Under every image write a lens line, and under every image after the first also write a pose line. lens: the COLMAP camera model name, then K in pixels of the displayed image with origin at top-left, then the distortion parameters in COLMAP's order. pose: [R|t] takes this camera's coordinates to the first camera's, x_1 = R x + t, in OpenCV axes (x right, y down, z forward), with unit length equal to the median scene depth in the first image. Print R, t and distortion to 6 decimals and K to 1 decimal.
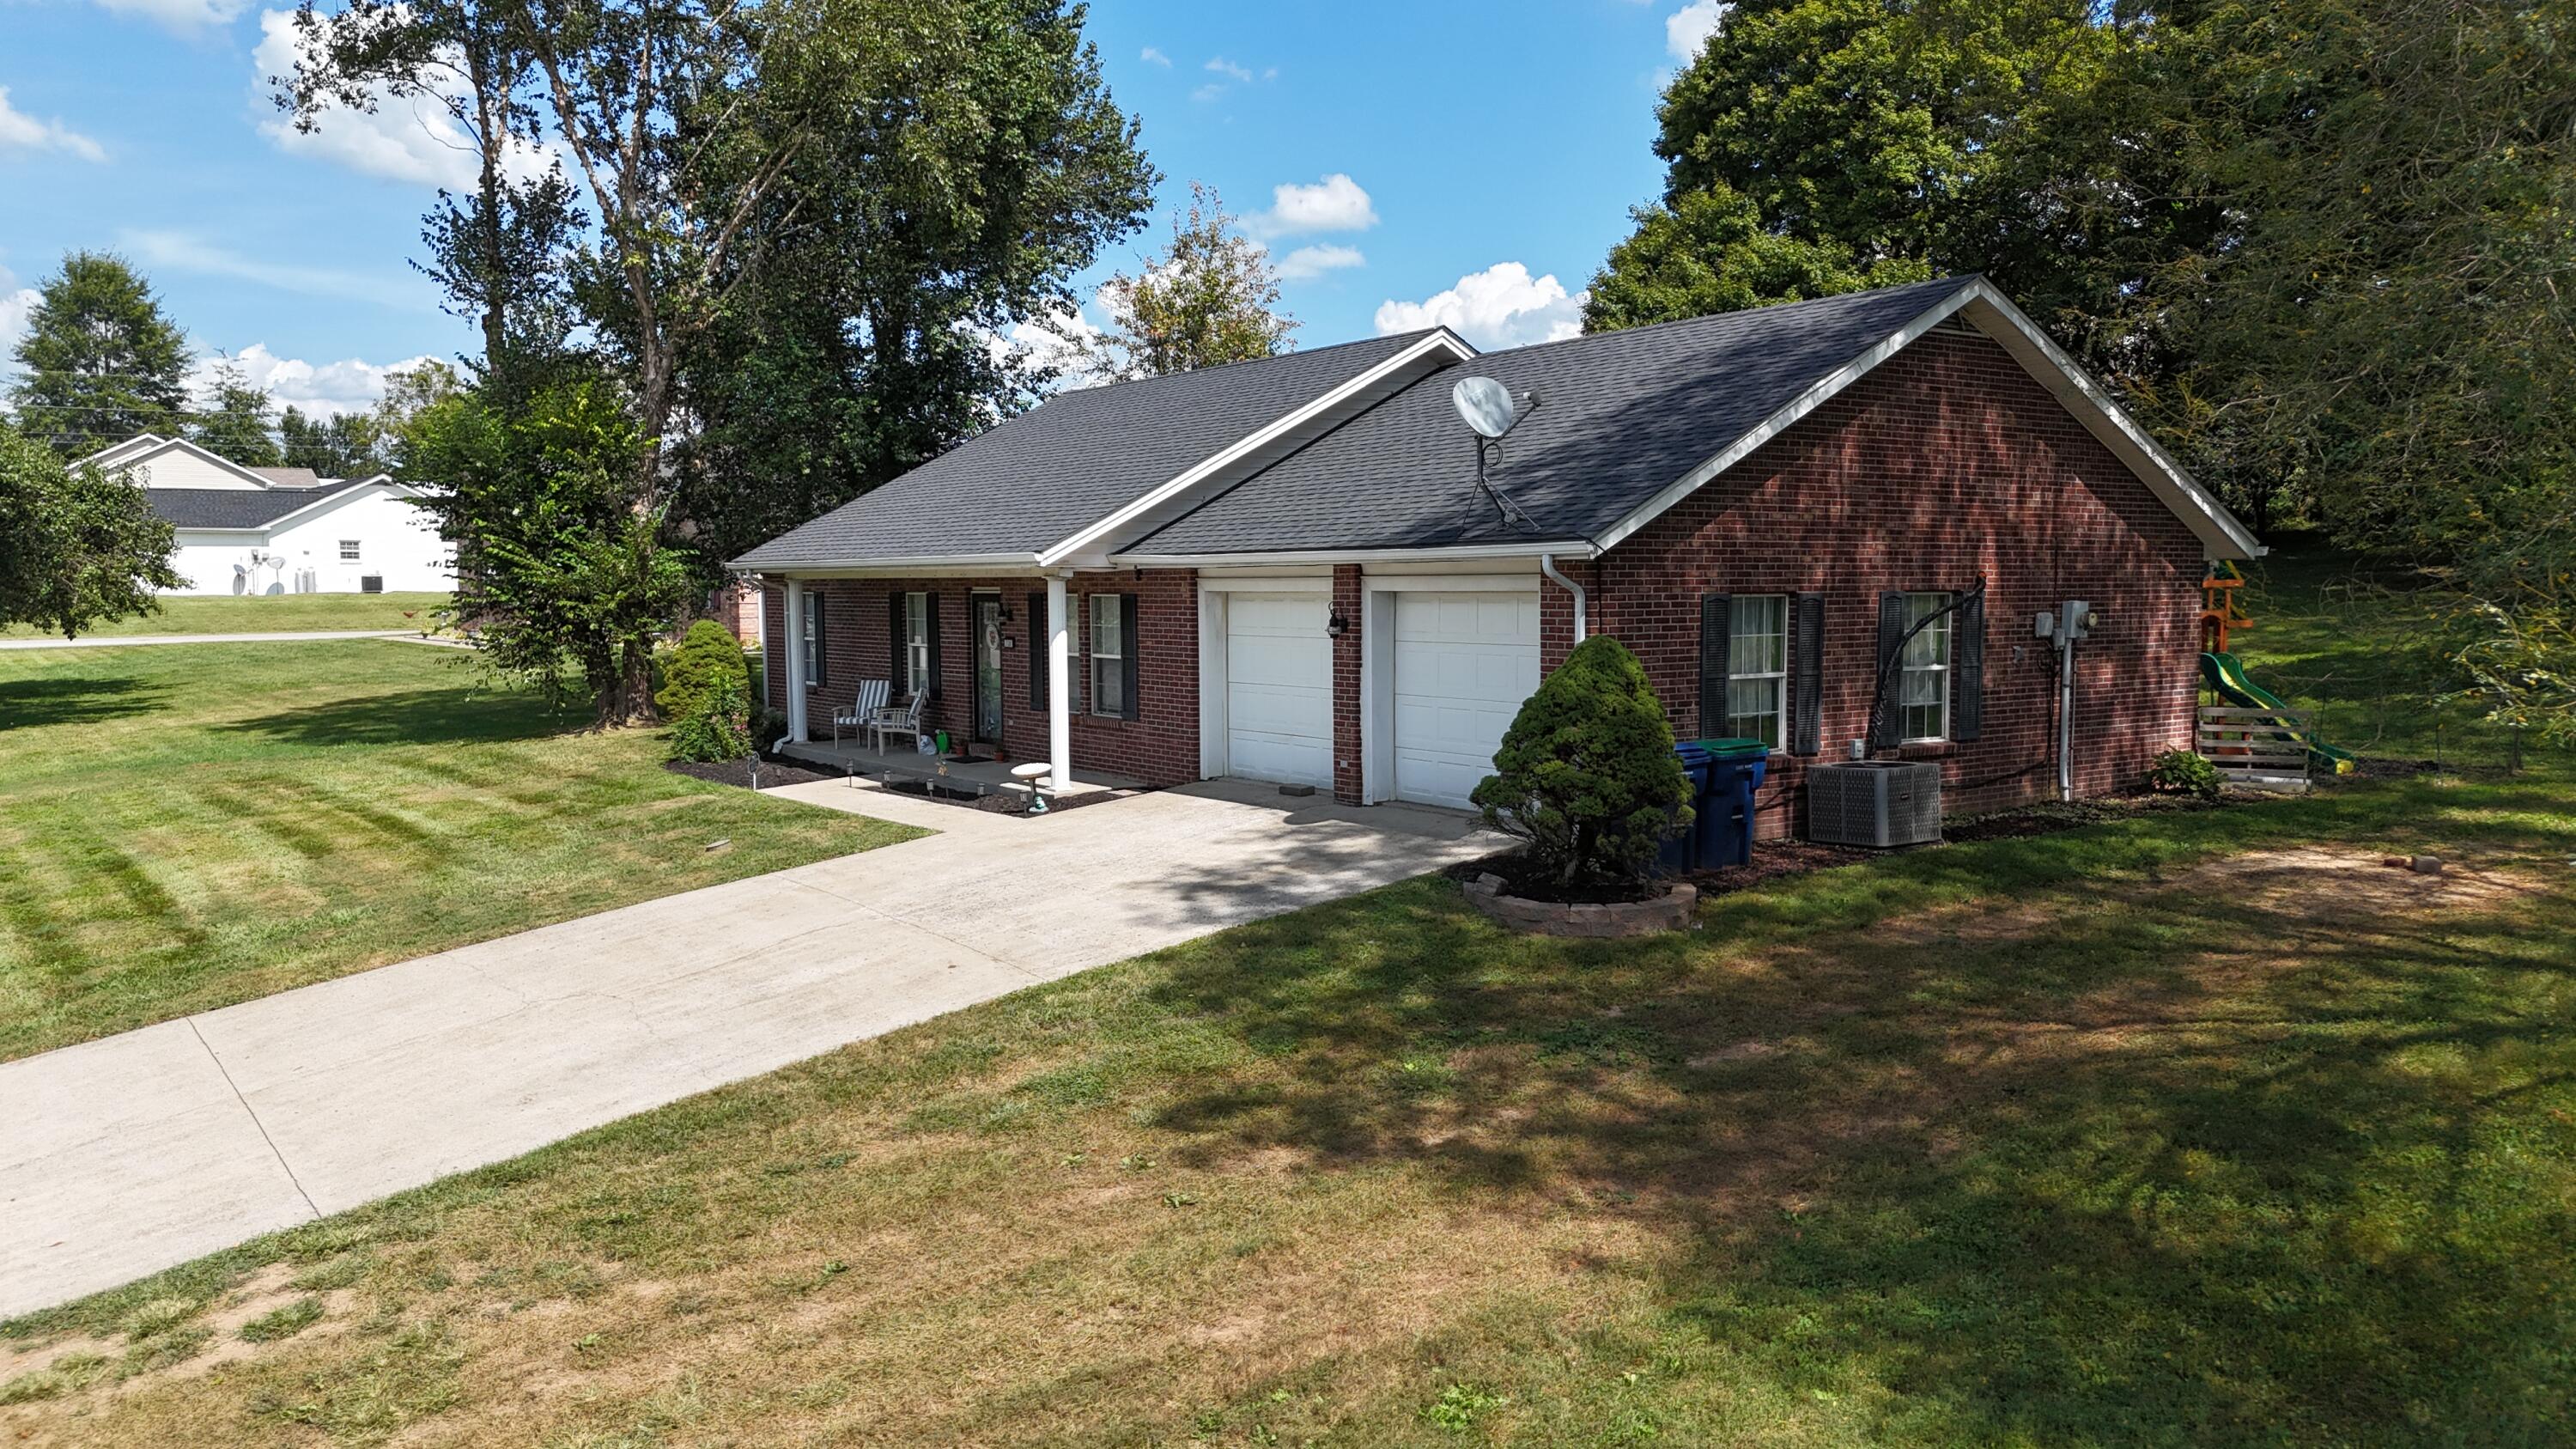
lens RADIAL K [[1893.6, 0, 1288.0], [0, 1893.6, 724.5], [0, 0, 1]] dist [0.100291, -0.102706]
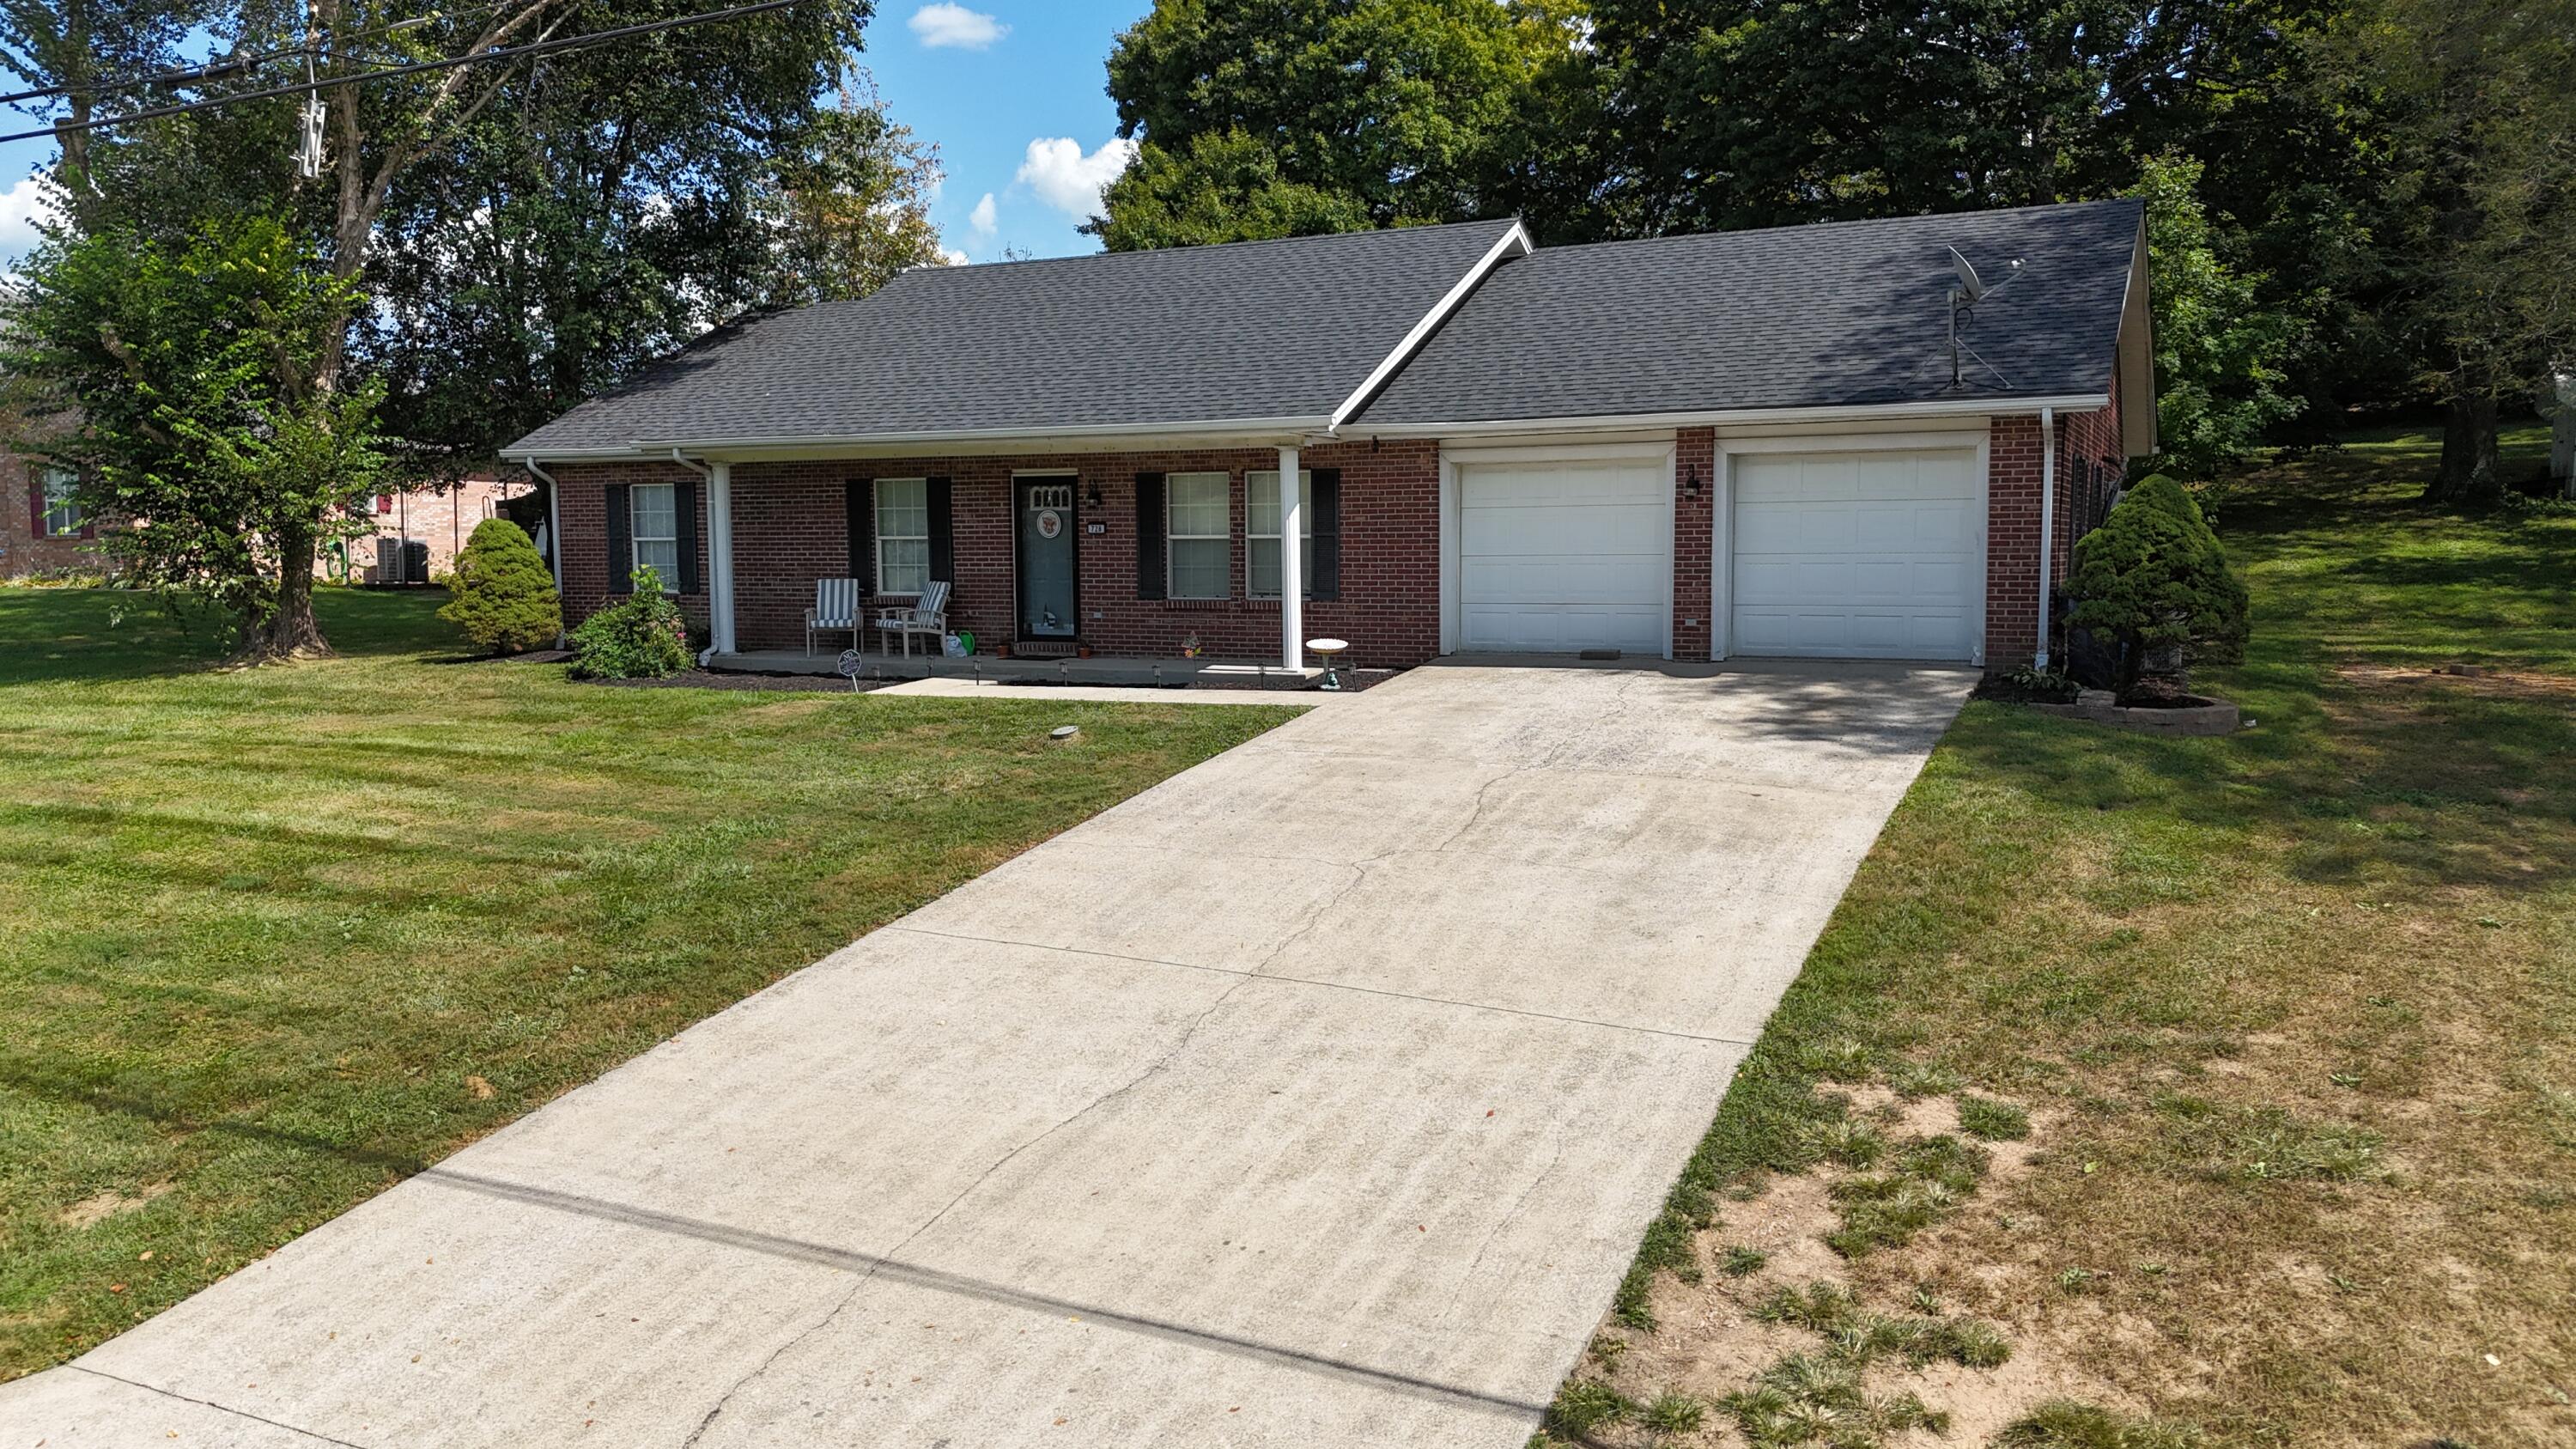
lens RADIAL K [[1893.6, 0, 1288.0], [0, 1893.6, 724.5], [0, 0, 1]] dist [0.100291, -0.102706]
pose [[0.881852, -0.042555, 0.469602, -0.373706], [0.035696, 0.999086, 0.023504, 0.025344], [-0.470173, -0.003965, 0.882566, 0.103540]]
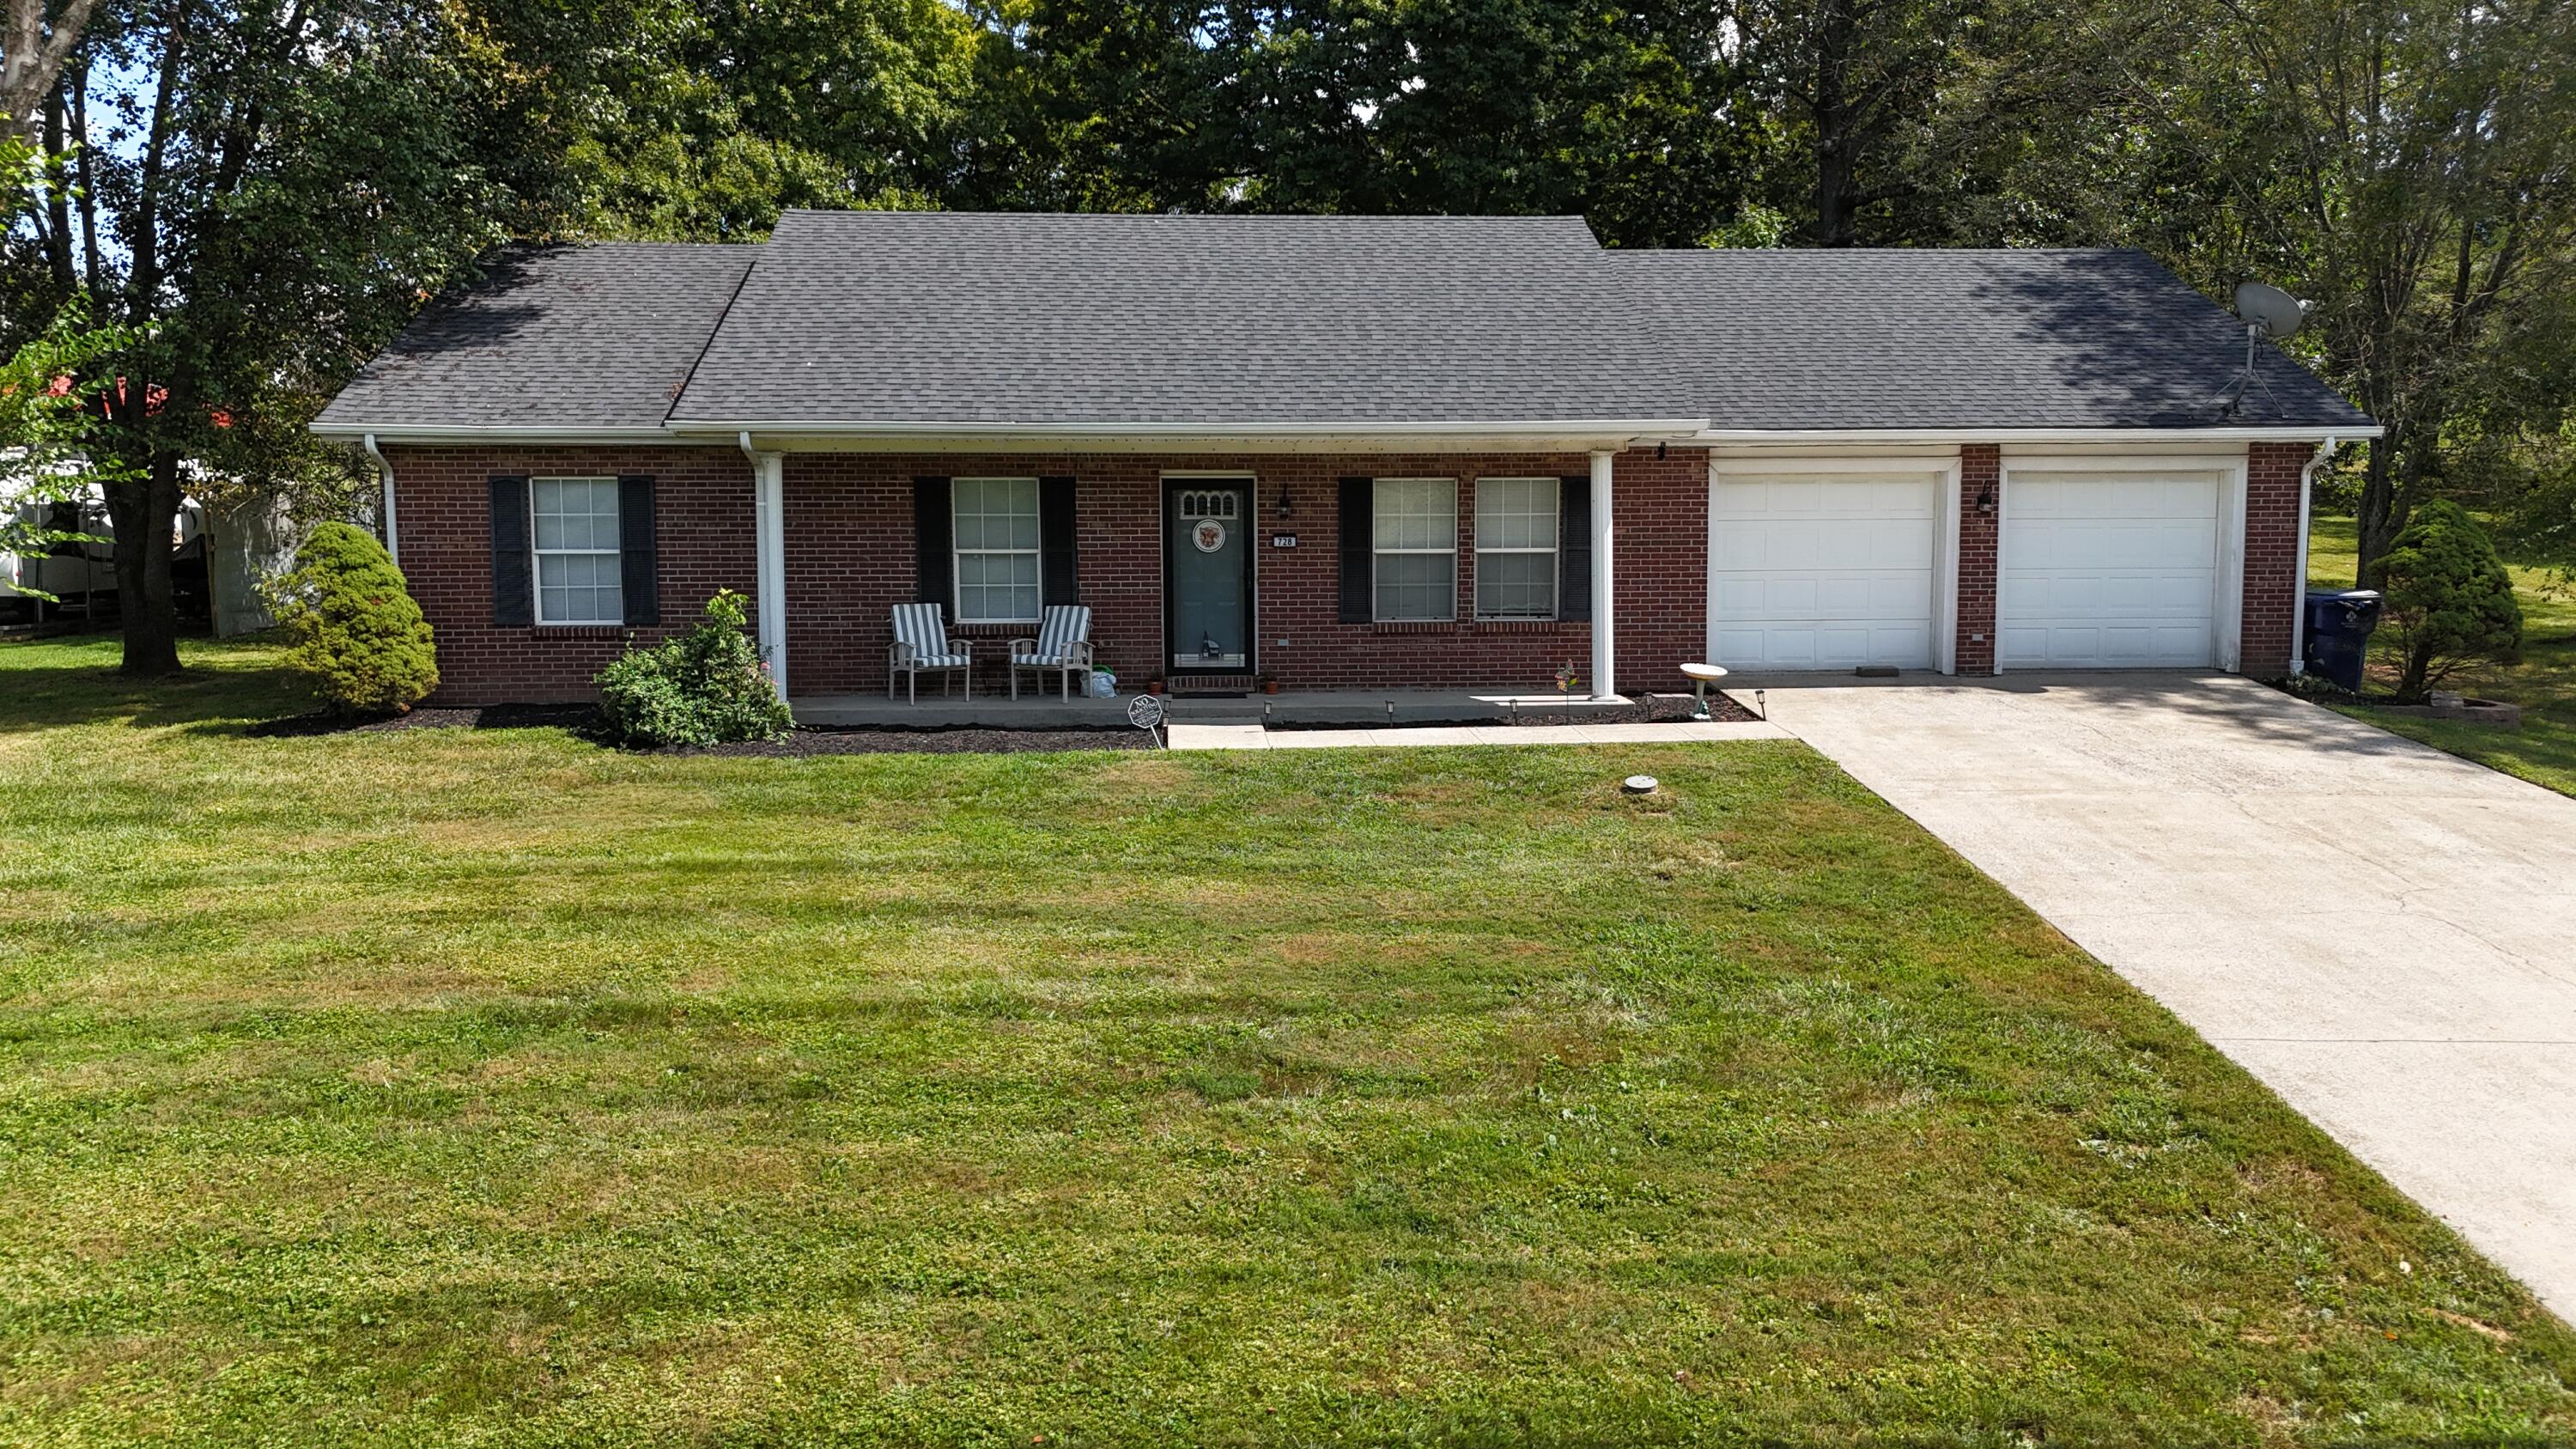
lens RADIAL K [[1893.6, 0, 1288.0], [0, 1893.6, 724.5], [0, 0, 1]] dist [0.100291, -0.102706]
pose [[0.532455, -0.076468, 0.842997, -0.607128], [0.063892, 0.996701, 0.050055, -0.004704], [-0.844043, 0.027209, 0.535584, 0.429428]]
